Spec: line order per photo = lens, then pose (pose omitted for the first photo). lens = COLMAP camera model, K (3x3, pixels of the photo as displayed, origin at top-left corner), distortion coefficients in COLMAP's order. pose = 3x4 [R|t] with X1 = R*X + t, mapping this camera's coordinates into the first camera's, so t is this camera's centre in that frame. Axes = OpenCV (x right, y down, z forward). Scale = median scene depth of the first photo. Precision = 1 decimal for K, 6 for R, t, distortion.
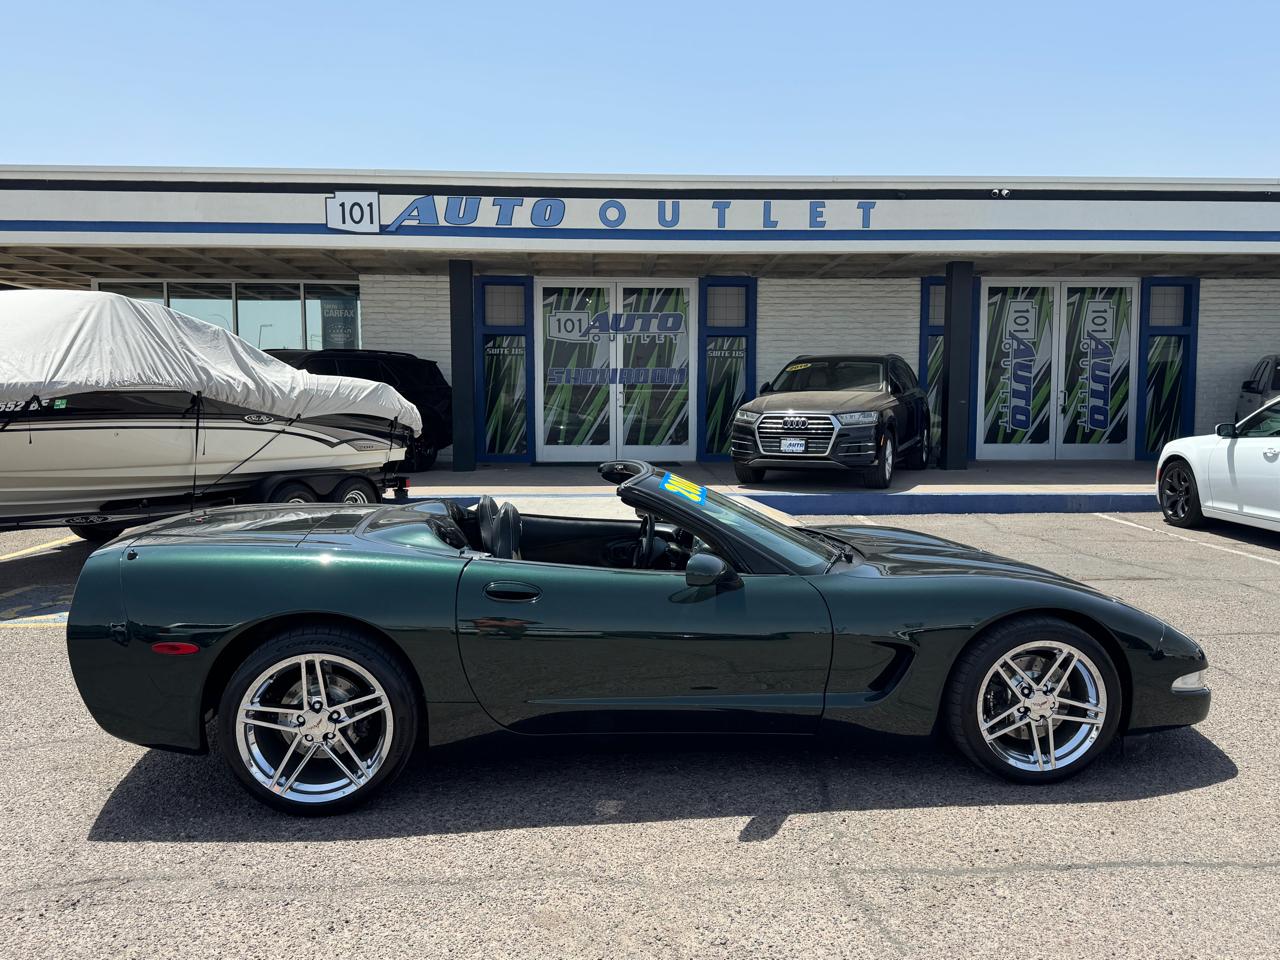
lens RADIAL K [[1053.0, 0, 634.8], [0, 1053.0, 498.3], [0, 0, 1]] dist [0.046391, -0.065761]
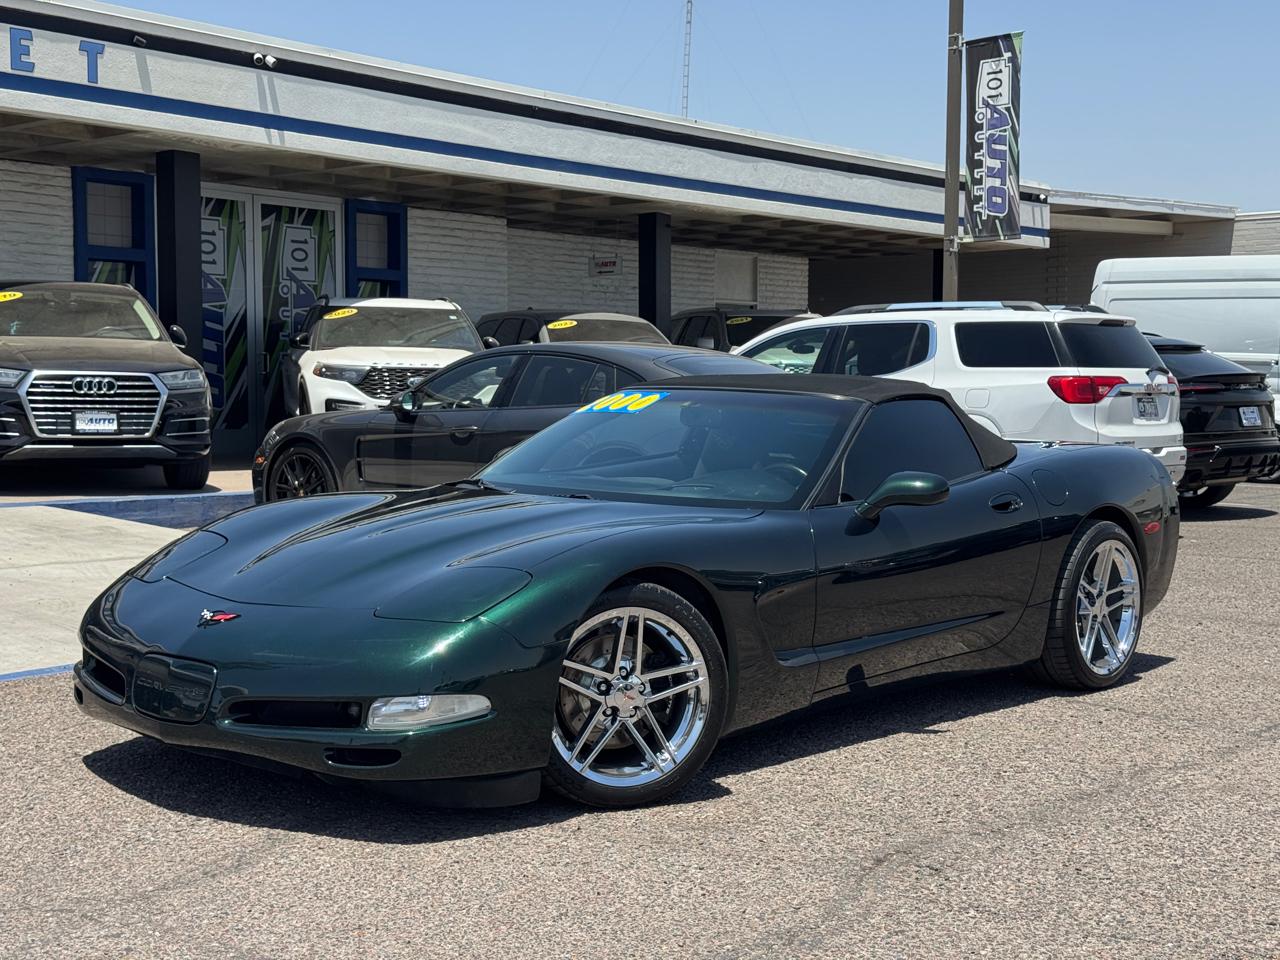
lens RADIAL K [[1775.9, 0, 629.8], [0, 1775.9, 478.6], [0, 0, 1]] dist [0.195863, -0.450935]
pose [[0.681647, -0.032678, 0.730951, -0.368234], [0.063790, 0.997852, -0.014878, 0.017229], [-0.728895, 0.056769, 0.682268, 0.041297]]
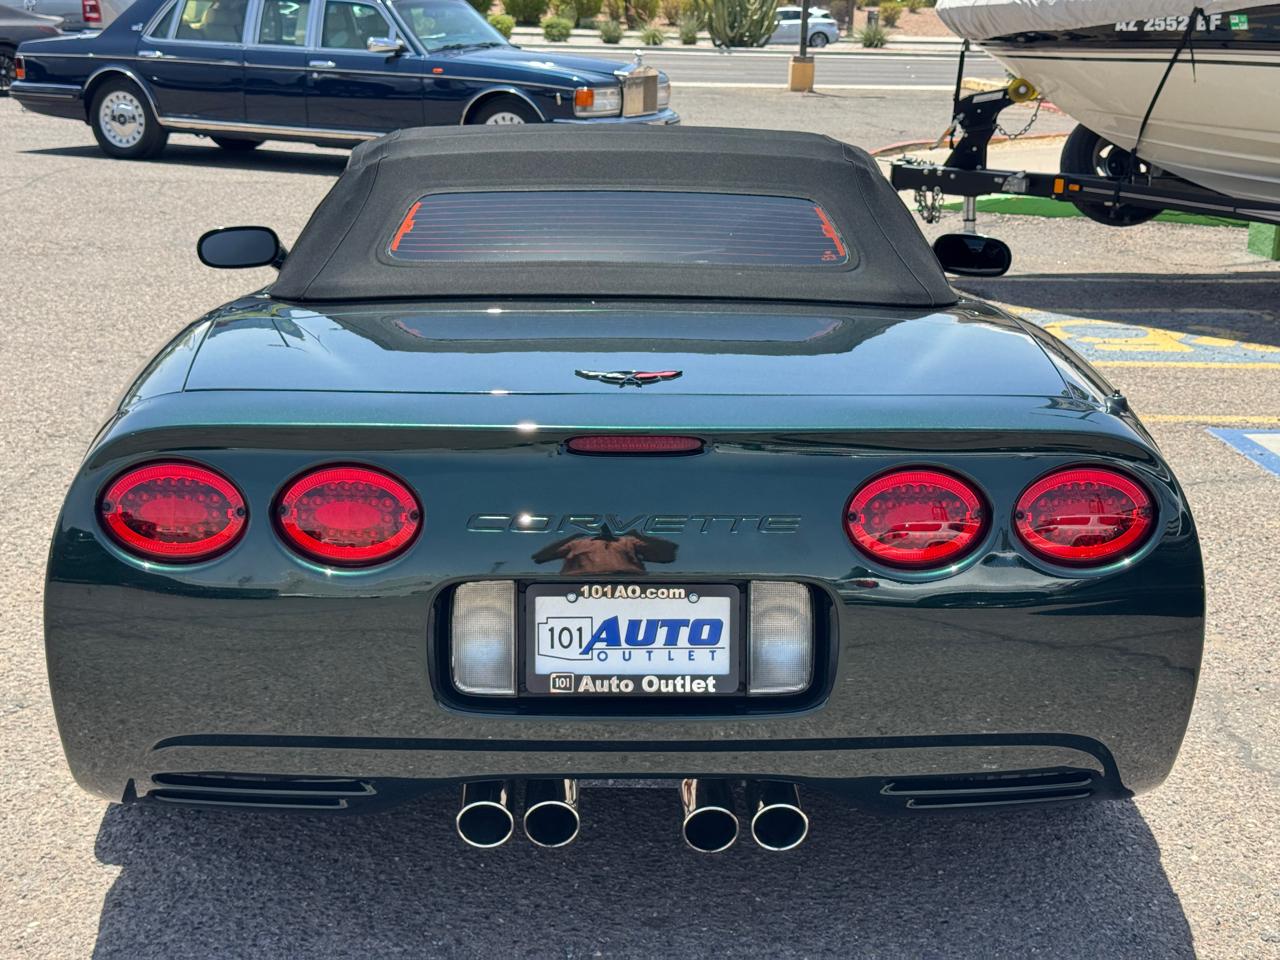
lens RADIAL K [[1757.5, 0, 640.0], [0, 1757.5, 480.0], [0, 0, 1]] dist [0.191623, -0.402326]
pose [[0.015491, 0.271805, -0.962228, 0.296231], [-0.125788, 0.955227, 0.267803, -0.037171], [0.991936, 0.116888, 0.048987, 0.332636]]
